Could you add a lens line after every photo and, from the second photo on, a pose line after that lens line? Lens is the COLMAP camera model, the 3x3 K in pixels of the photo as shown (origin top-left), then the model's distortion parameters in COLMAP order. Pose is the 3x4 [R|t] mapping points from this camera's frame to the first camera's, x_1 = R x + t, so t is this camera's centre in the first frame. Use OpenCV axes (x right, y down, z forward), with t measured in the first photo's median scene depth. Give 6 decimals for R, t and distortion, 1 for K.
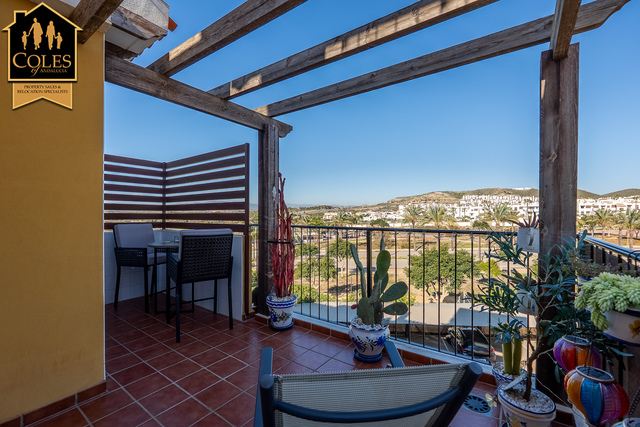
lens RADIAL K [[278.1, 0, 320.0], [0, 278.1, 213.5], [0, 0, 1]] dist [-0.000208, -0.000148]
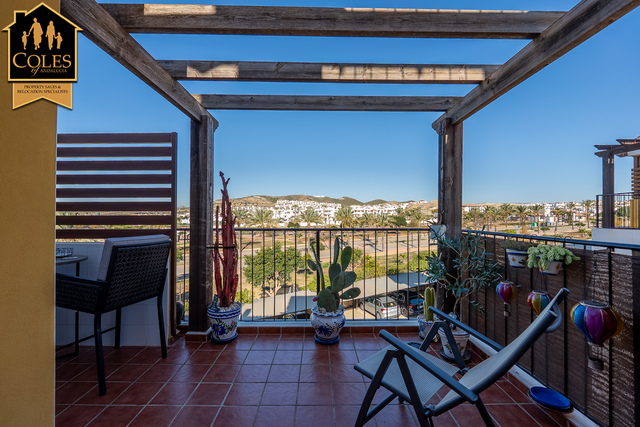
lens RADIAL K [[270.3, 0, 320.0], [0, 270.3, 213.5], [0, 0, 1]] dist [0.001536, 0.000054]
pose [[0.806288, 0.005163, 0.591501, -0.415315], [-0.000296, 0.999965, -0.008326, -0.001320], [-0.591523, 0.006538, 0.806261, 0.086847]]
